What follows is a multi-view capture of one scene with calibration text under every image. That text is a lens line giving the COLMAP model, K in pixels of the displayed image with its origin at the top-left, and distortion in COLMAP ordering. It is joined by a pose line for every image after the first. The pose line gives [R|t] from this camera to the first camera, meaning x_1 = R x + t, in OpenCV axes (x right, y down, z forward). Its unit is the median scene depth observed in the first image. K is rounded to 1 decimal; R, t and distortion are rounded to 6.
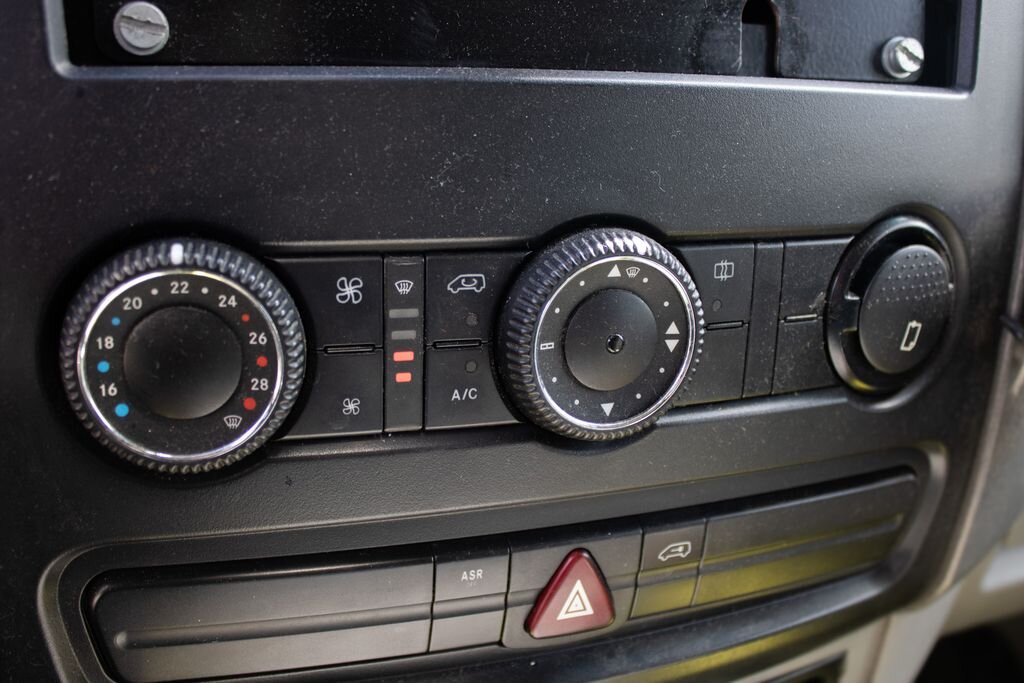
lens RADIAL K [[1127.4, 0, 513.4], [0, 1127.4, 341.4], [0, 0, 1]] dist [-0.072252, 0.000000]
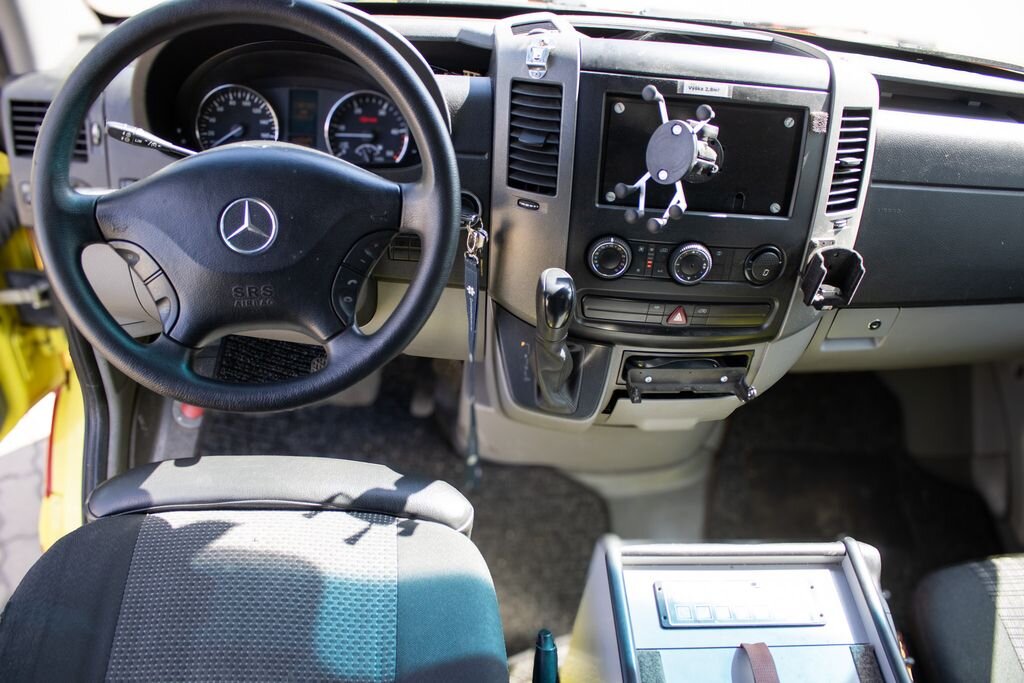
lens RADIAL K [[848.7, 0, 512.1], [0, 848.7, 340.0], [0, 0, 1]] dist [-0.124098, 0.033816]
pose [[0.954537, 0.175562, -0.240908, 0.290923], [-0.125616, 0.969808, 0.209030, -0.365294], [0.270332, -0.169265, 0.947771, -2.848359]]
